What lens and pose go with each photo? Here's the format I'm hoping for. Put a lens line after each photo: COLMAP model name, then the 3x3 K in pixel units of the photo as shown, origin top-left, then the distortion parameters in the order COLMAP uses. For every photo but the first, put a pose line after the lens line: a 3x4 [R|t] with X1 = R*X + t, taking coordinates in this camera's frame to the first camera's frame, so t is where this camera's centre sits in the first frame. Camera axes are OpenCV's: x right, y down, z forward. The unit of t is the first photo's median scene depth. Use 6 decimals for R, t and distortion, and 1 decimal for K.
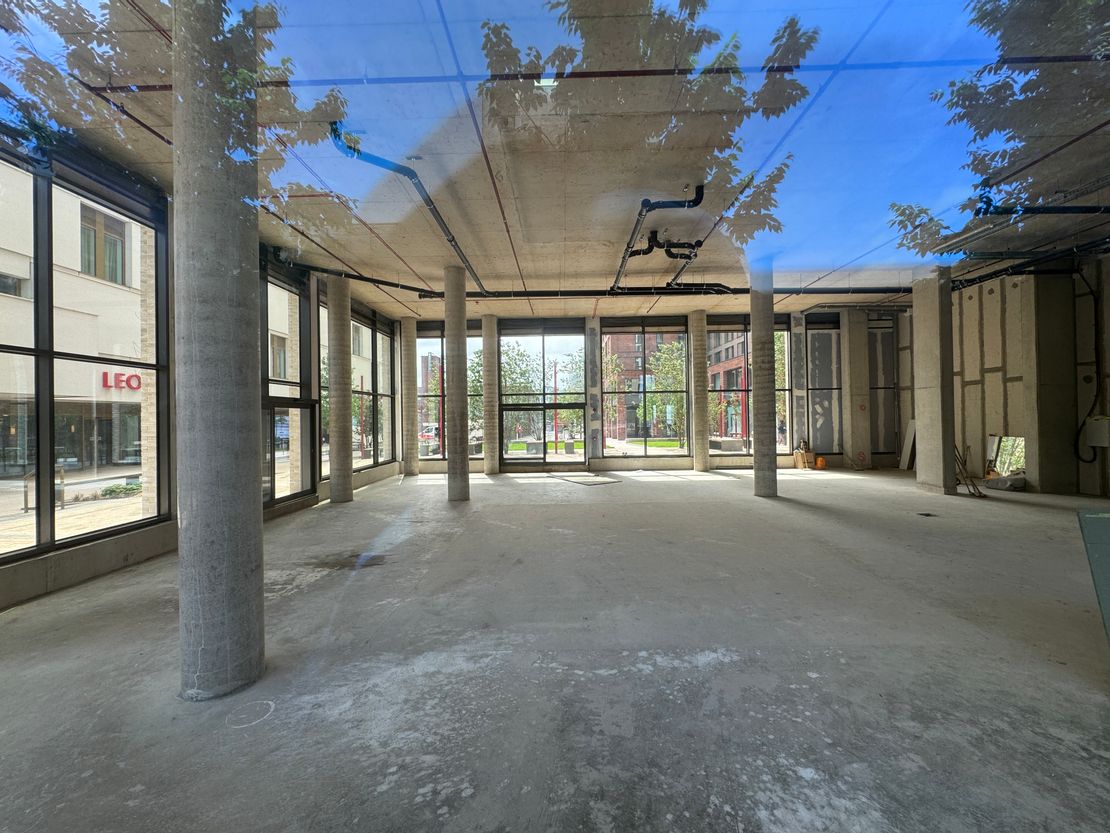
lens RADIAL K [[443.9, 0, 554.2], [0, 443.9, 417.2], [0, 0, 1]] dist [0.001303, 0.000331]
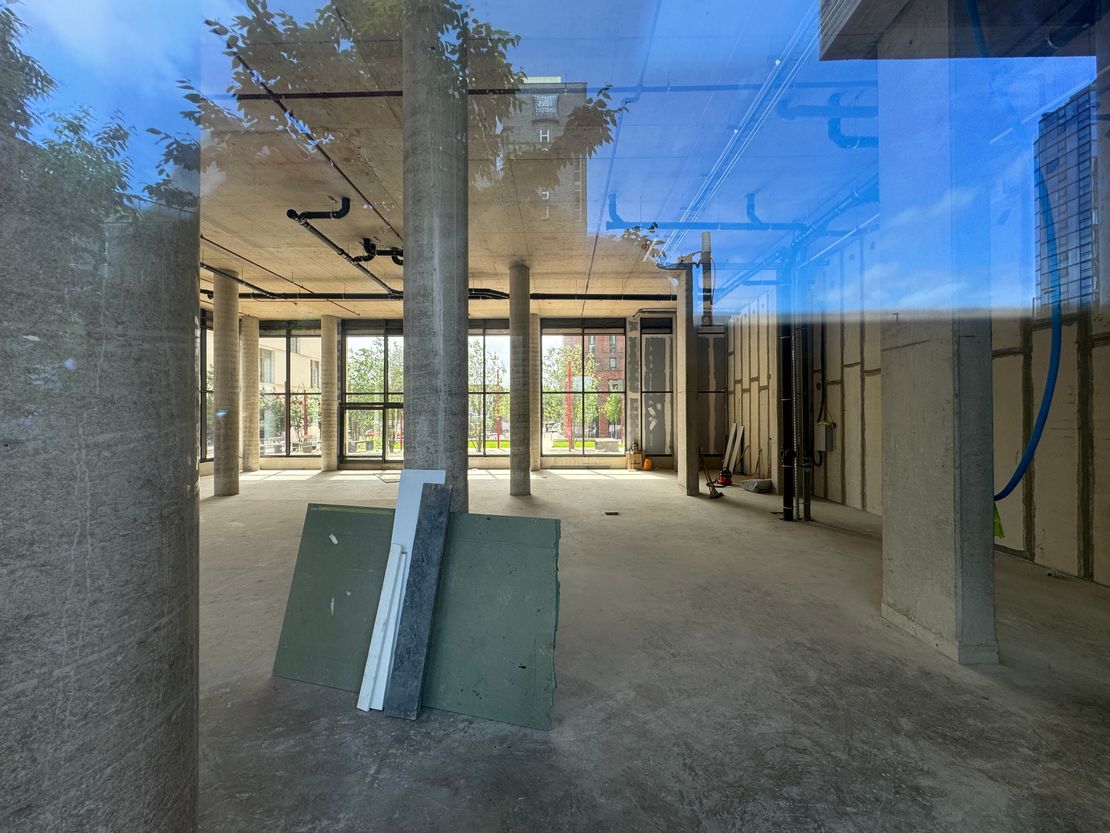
lens RADIAL K [[443.9, 0, 555.0], [0, 443.9, 415.3], [0, 0, 1]] dist [0.001303, 0.000331]
pose [[0.999912, 0.013212, -0.000726, 0.373359], [-0.013215, 0.999907, -0.003365, -0.003548], [0.000682, 0.003374, 0.999994, -0.023793]]
